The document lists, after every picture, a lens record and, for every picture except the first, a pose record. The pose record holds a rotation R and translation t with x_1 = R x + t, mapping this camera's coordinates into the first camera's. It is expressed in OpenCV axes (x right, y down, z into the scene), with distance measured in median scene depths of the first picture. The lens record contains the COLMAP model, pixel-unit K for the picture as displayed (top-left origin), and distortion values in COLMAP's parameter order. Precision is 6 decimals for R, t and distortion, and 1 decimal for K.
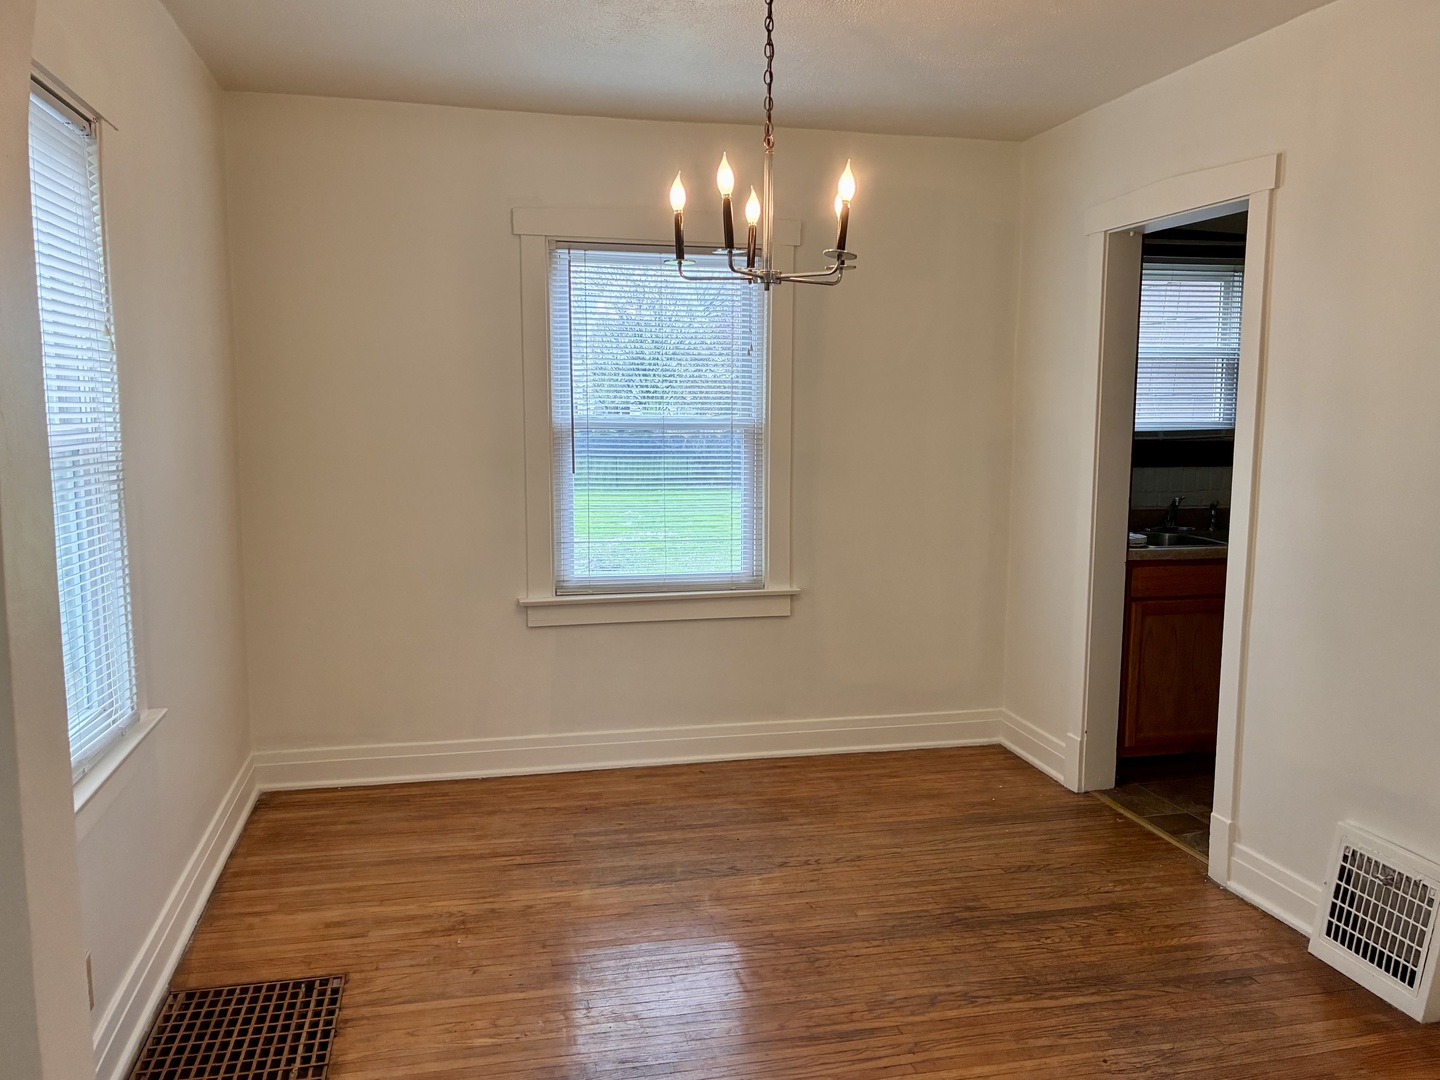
lens RADIAL K [[1151.1, 0, 720.7], [0, 1151.1, 539.9], [0, 0, 1]] dist [0.044893, -0.043633]
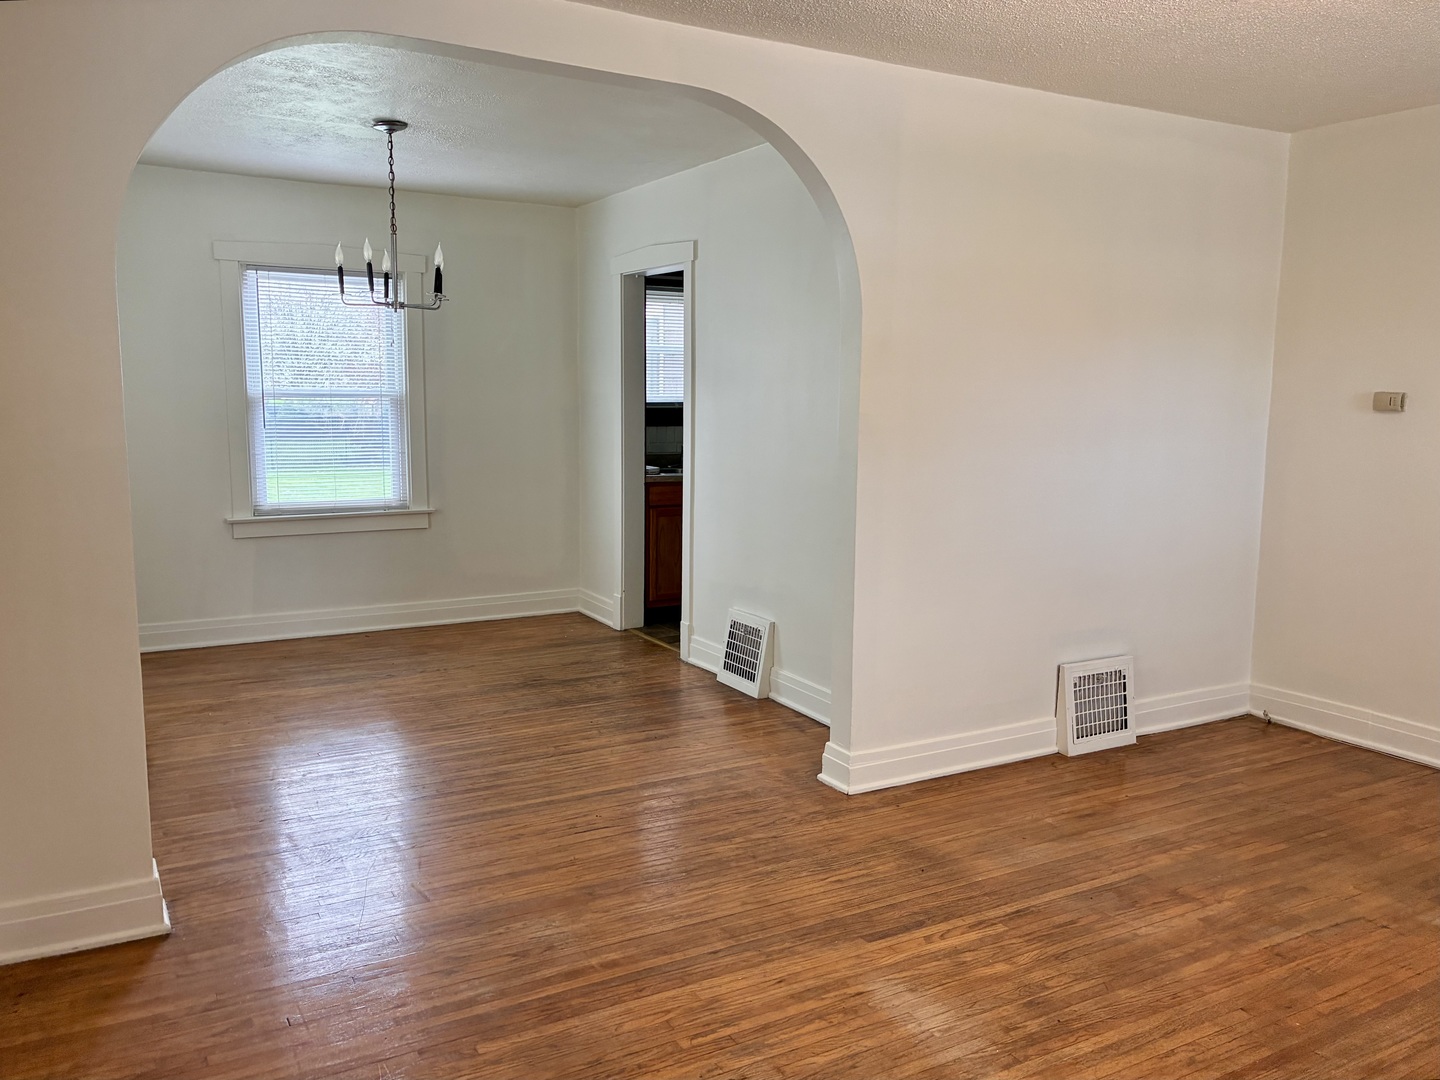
lens RADIAL K [[1151.1, 0, 723.1], [0, 1151.1, 539.4], [0, 0, 1]] dist [0.044893, -0.043633]
pose [[0.959330, -0.032751, 0.280380, 0.010079], [0.029545, 0.999441, 0.015653, 0.082747], [-0.280736, -0.006733, 0.959762, -0.598425]]
